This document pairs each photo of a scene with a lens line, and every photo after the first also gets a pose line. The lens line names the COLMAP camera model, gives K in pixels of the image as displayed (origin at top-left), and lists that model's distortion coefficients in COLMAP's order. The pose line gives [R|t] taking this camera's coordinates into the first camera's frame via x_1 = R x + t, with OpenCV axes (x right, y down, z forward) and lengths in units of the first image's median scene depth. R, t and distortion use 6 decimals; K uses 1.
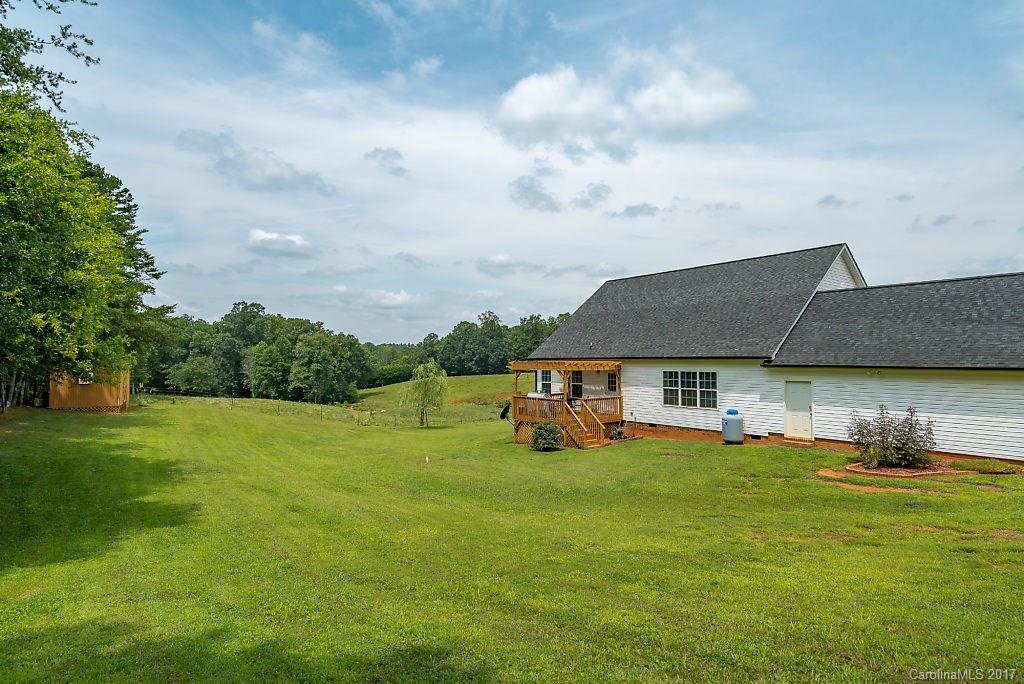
lens RADIAL K [[532.2, 0, 512.0], [0, 532.2, 342.0], [0, 0, 1]] dist [0.000668, 0.000739]
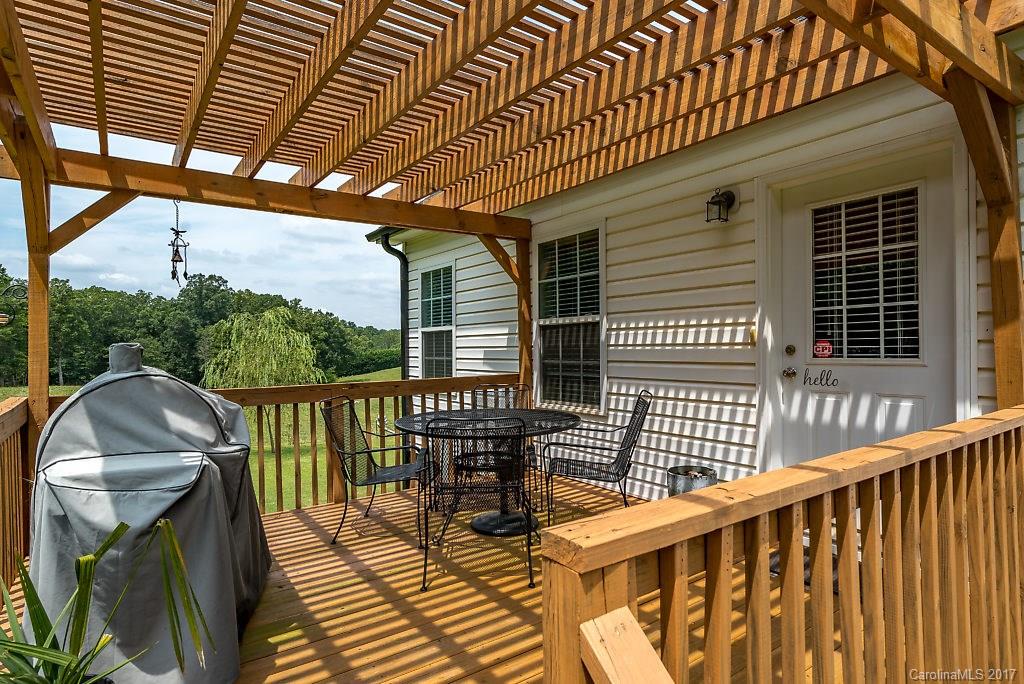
lens RADIAL K [[532.2, 0, 512.0], [0, 532.2, 342.0], [0, 0, 1]] dist [0.000668, 0.000739]
pose [[0.999515, -0.004034, -0.030871, 0.021318], [0.004790, 0.999690, 0.024435, 0.015823], [0.030763, -0.024571, 0.999225, 0.161303]]
